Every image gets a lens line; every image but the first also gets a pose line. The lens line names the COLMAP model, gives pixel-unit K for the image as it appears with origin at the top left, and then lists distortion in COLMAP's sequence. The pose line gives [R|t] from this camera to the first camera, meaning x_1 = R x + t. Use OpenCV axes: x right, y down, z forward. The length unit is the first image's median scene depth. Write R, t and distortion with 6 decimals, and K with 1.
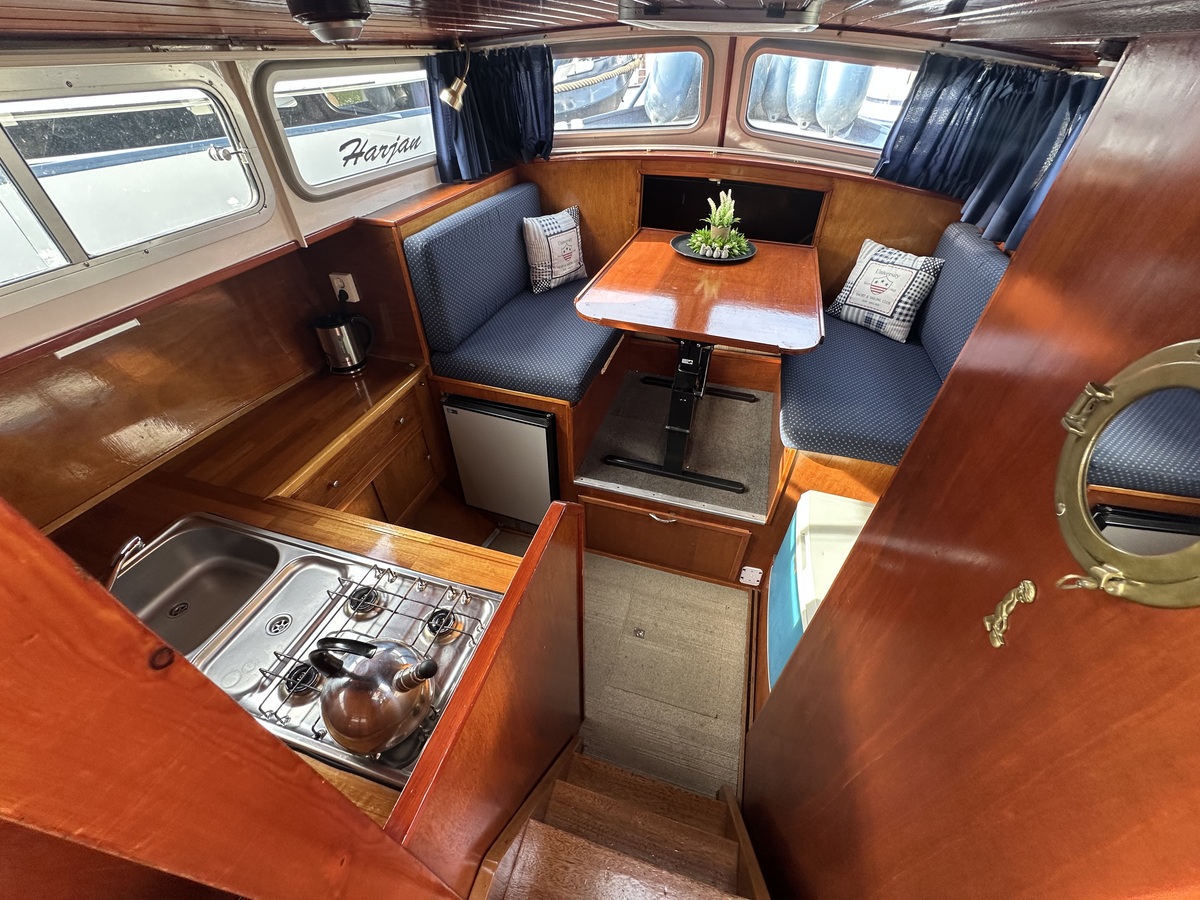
lens RADIAL K [[478.6, 0, 600.0], [0, 478.6, 450.0], [0, 0, 1]] dist [-0.004195, 0.000751]
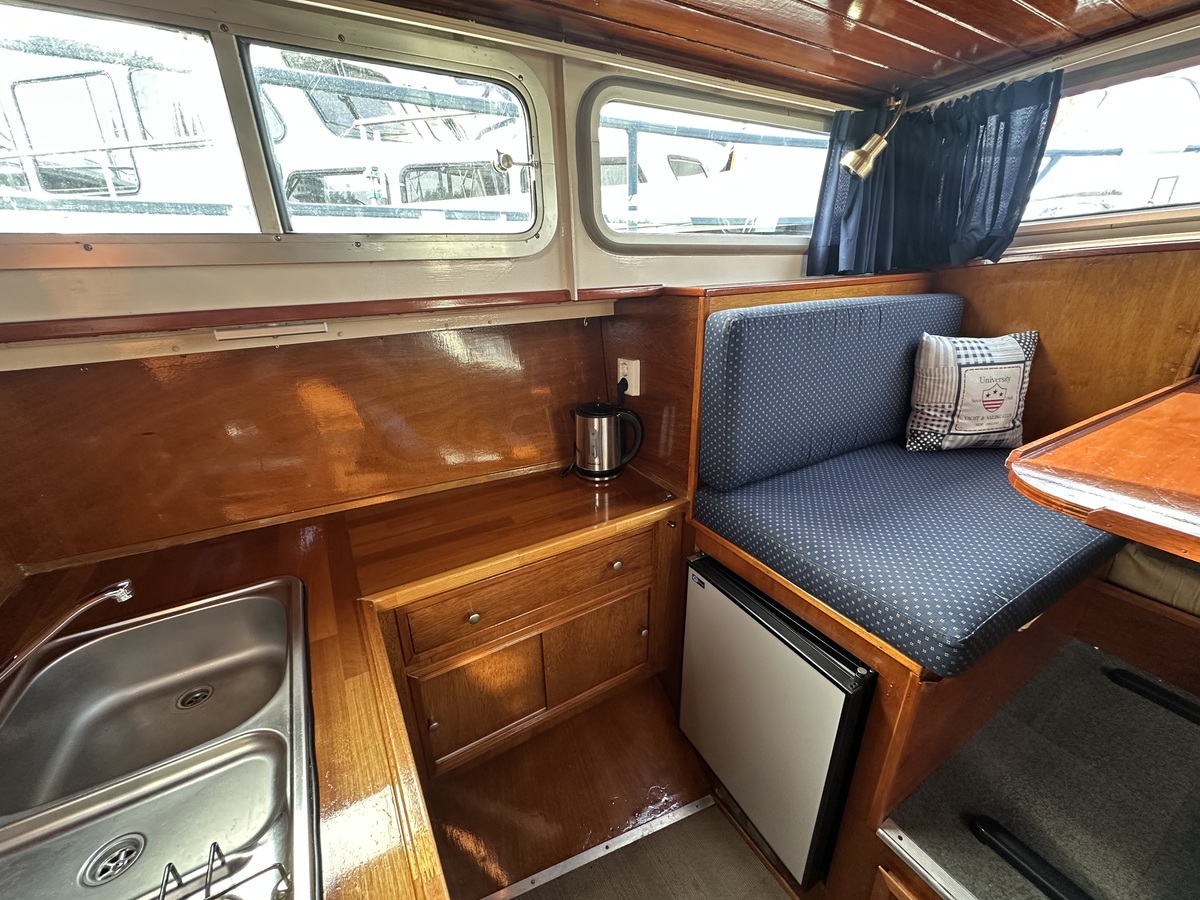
lens RADIAL K [[478.6, 0, 600.0], [0, 478.6, 450.0], [0, 0, 1]] dist [-0.004195, 0.000751]
pose [[0.736167, 0.223021, -0.639000, -0.043983], [-0.413857, 0.895396, -0.164282, -0.080882], [0.535519, 0.385393, 0.751459, 0.411201]]
